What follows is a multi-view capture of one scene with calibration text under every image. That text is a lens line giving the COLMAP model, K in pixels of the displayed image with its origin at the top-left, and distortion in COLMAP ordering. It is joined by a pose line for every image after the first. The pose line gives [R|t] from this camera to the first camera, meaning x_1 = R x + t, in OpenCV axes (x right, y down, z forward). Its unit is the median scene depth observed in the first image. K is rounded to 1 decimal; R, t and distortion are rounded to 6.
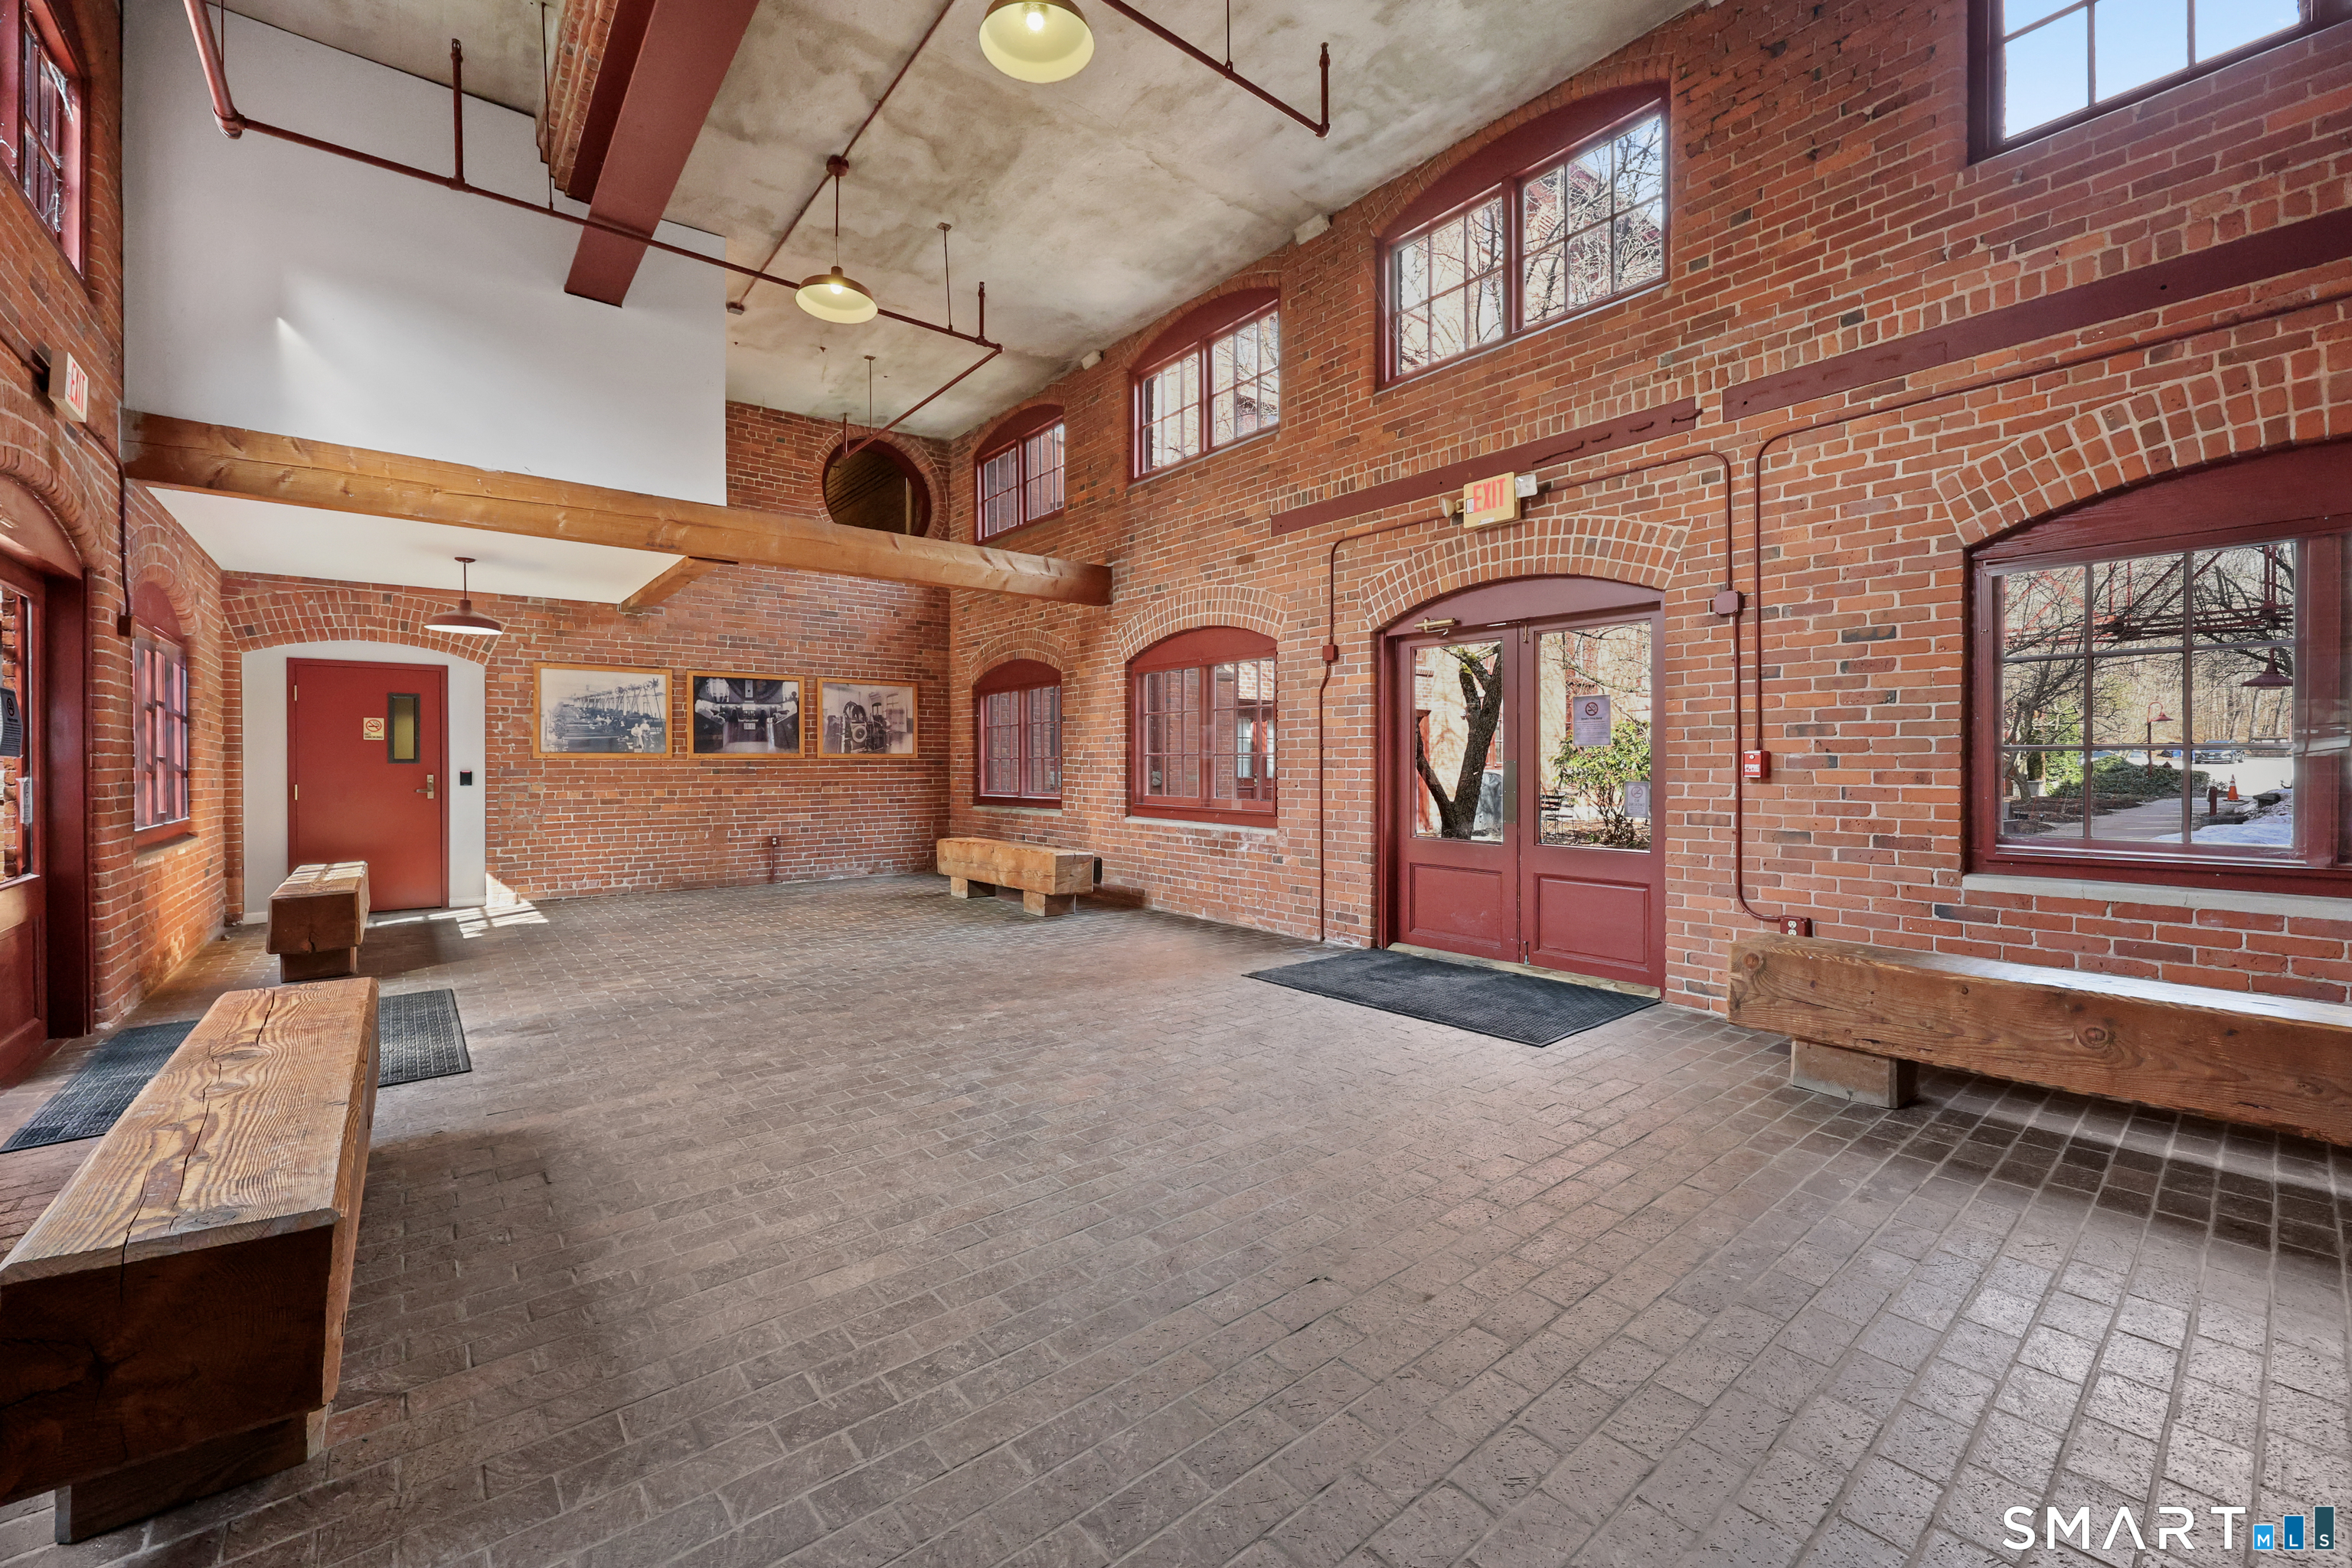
lens RADIAL K [[947.2, 0, 1179.3], [0, 947.2, 771.1], [0, 0, 1]] dist [-0.000933, -0.000128]
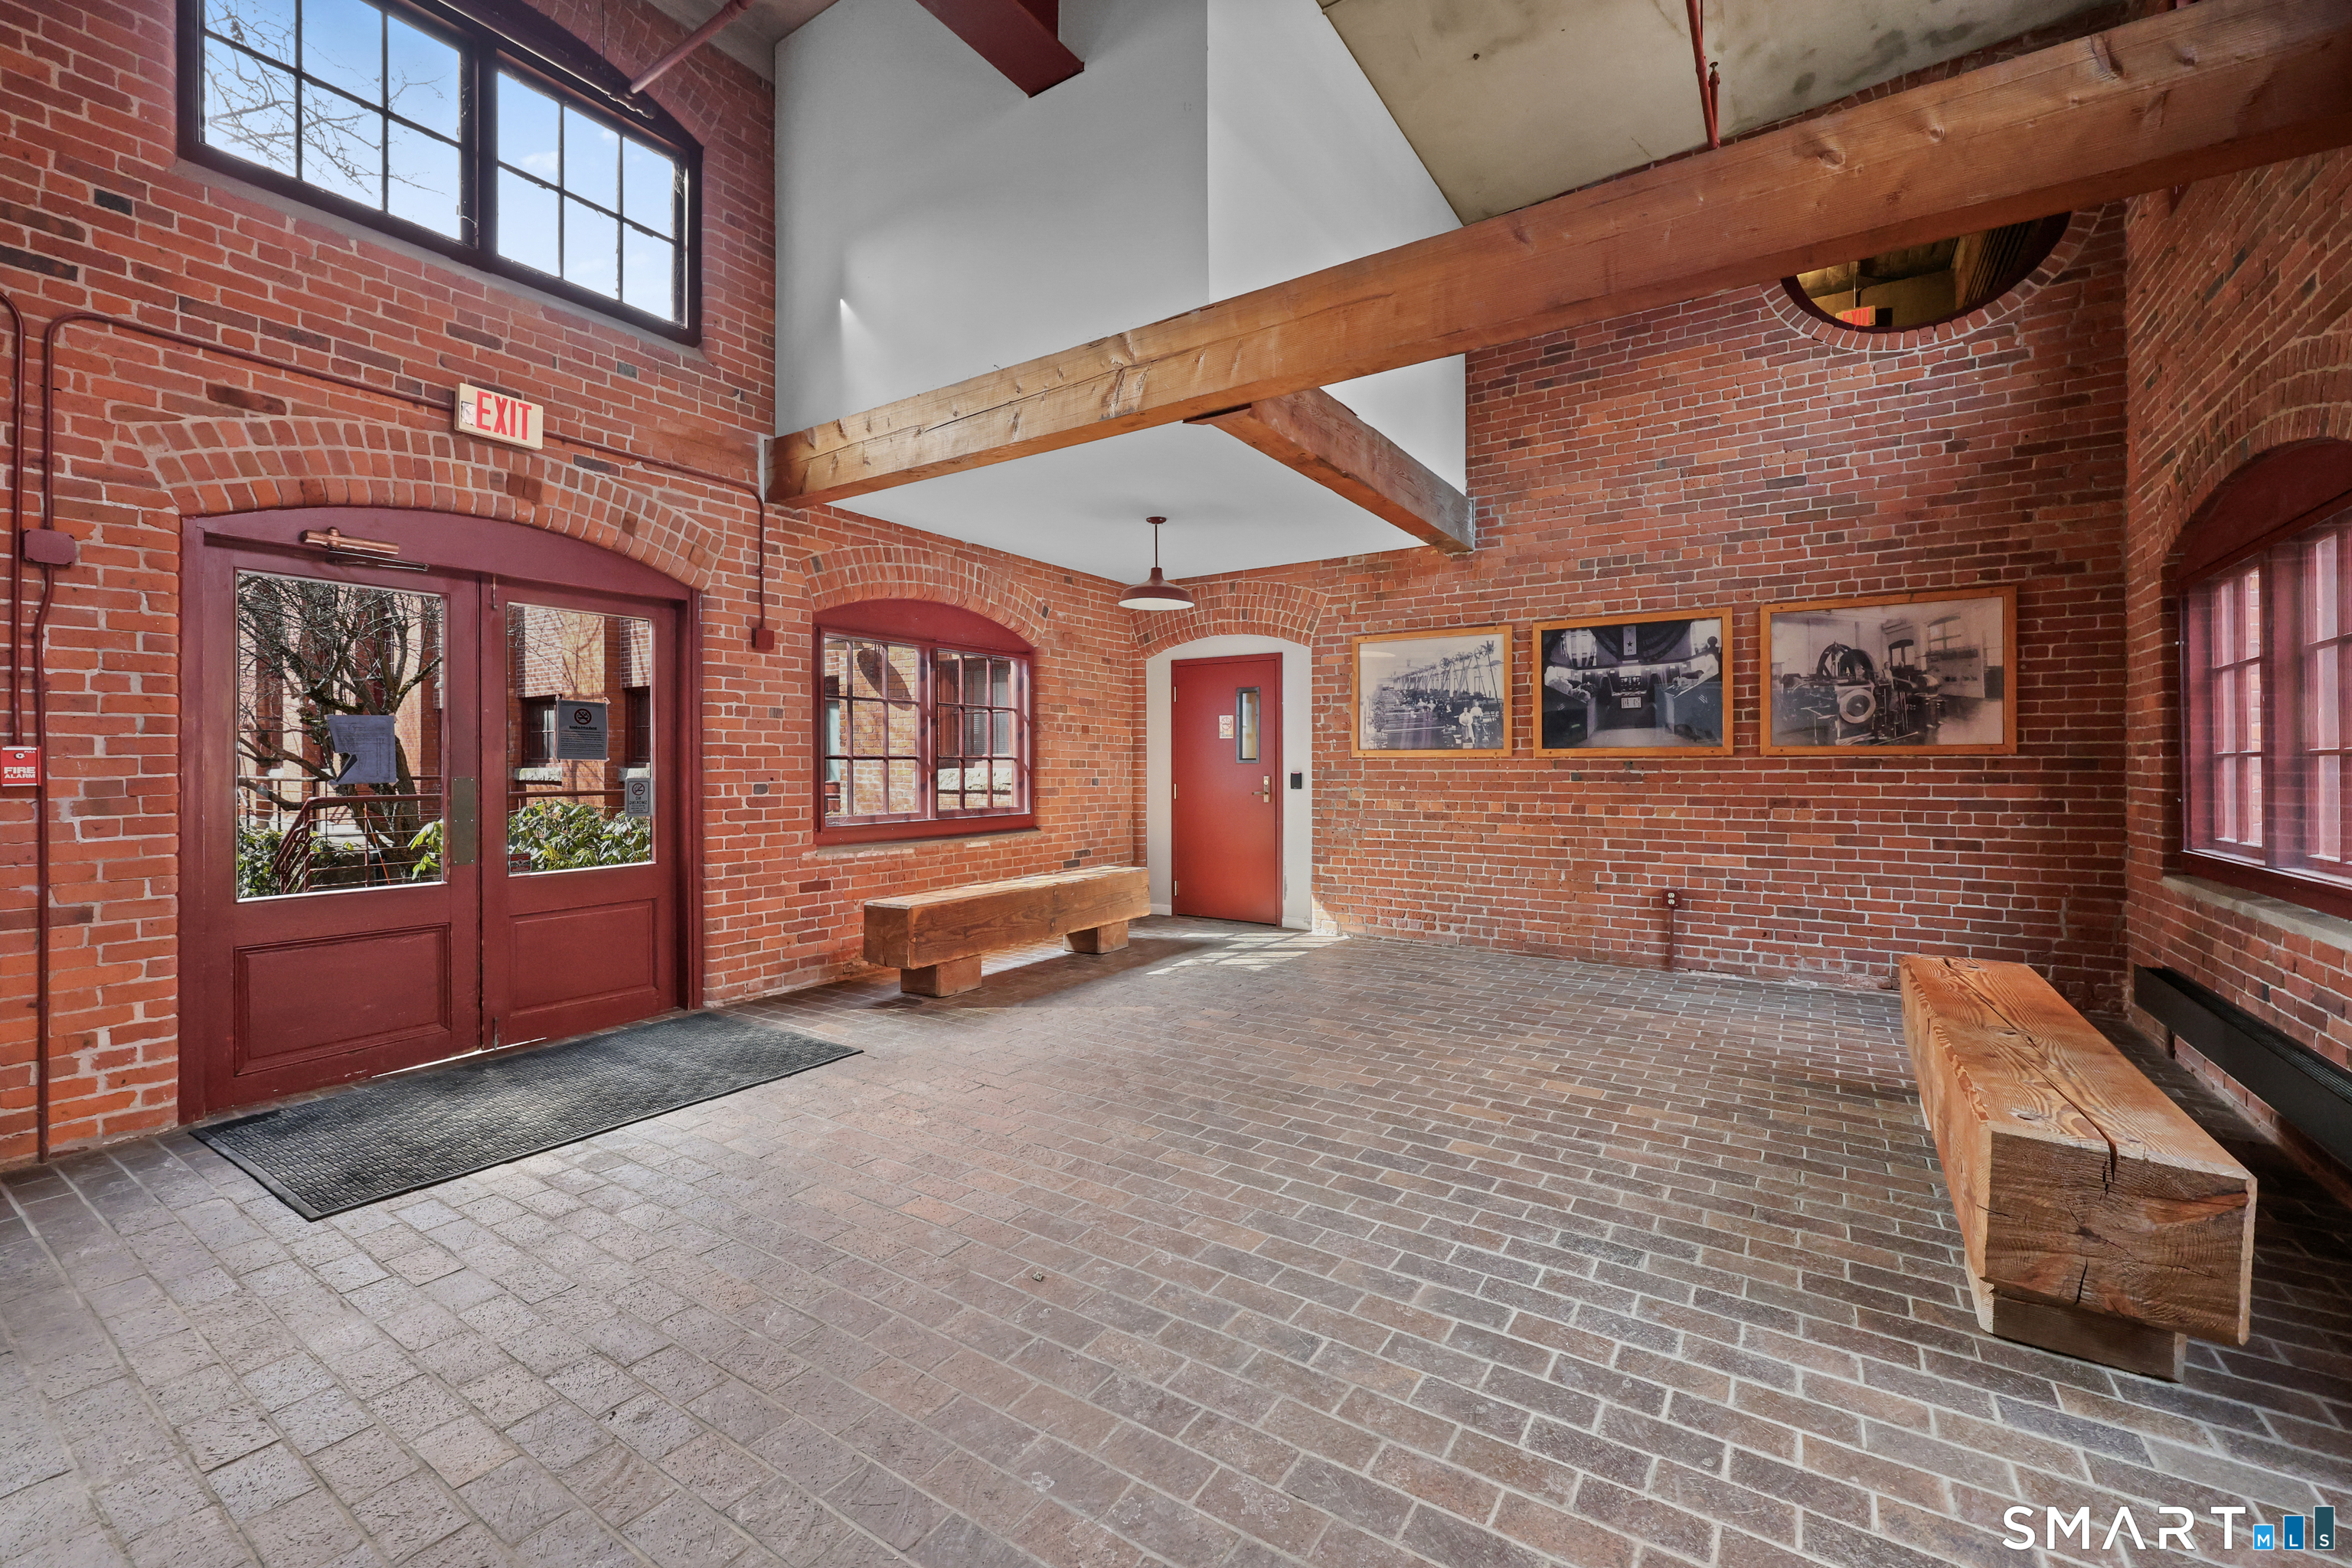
lens RADIAL K [[947.2, 0, 1189.5], [0, 947.2, 764.1], [0, 0, 1]] dist [-0.000933, -0.000128]
pose [[0.302914, 0.006039, -0.952999, 0.038043], [-0.007502, 0.999964, 0.003952, -0.009146], [0.952988, 0.005953, 0.302948, 0.583472]]
